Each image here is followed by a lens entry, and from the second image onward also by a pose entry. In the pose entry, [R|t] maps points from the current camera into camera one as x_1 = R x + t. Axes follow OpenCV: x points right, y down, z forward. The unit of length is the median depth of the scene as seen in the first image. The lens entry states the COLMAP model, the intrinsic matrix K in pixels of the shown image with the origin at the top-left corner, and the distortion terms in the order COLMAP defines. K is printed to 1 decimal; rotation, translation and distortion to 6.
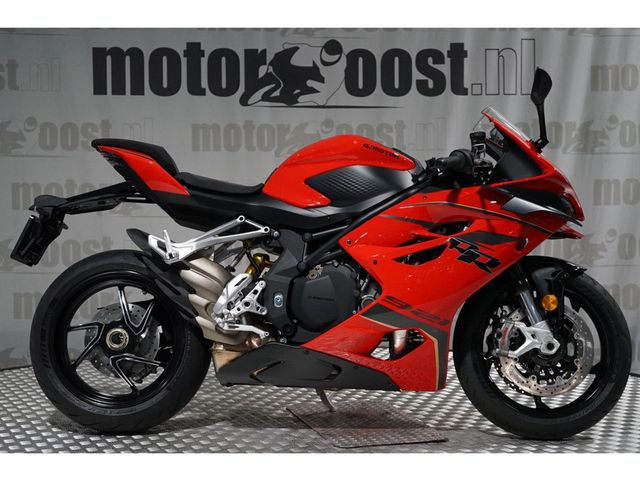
lens RADIAL K [[1131.1, 0, 314.6], [0, 1131.1, 252.1], [0, 0, 1]] dist [0.031482, 0.000000]
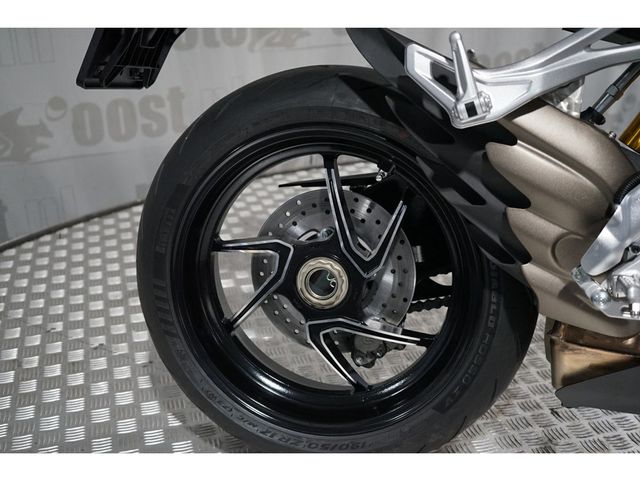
lens RADIAL K [[792.8, 0, 319.3], [0, 792.8, 243.0], [0, 0, 1]] dist [0.029374, 0.000000]
pose [[0.987134, 0.049219, -0.152130, -0.130134], [0.003712, 0.944132, 0.329546, -0.038503], [0.159851, -0.325871, 0.931802, 0.723159]]
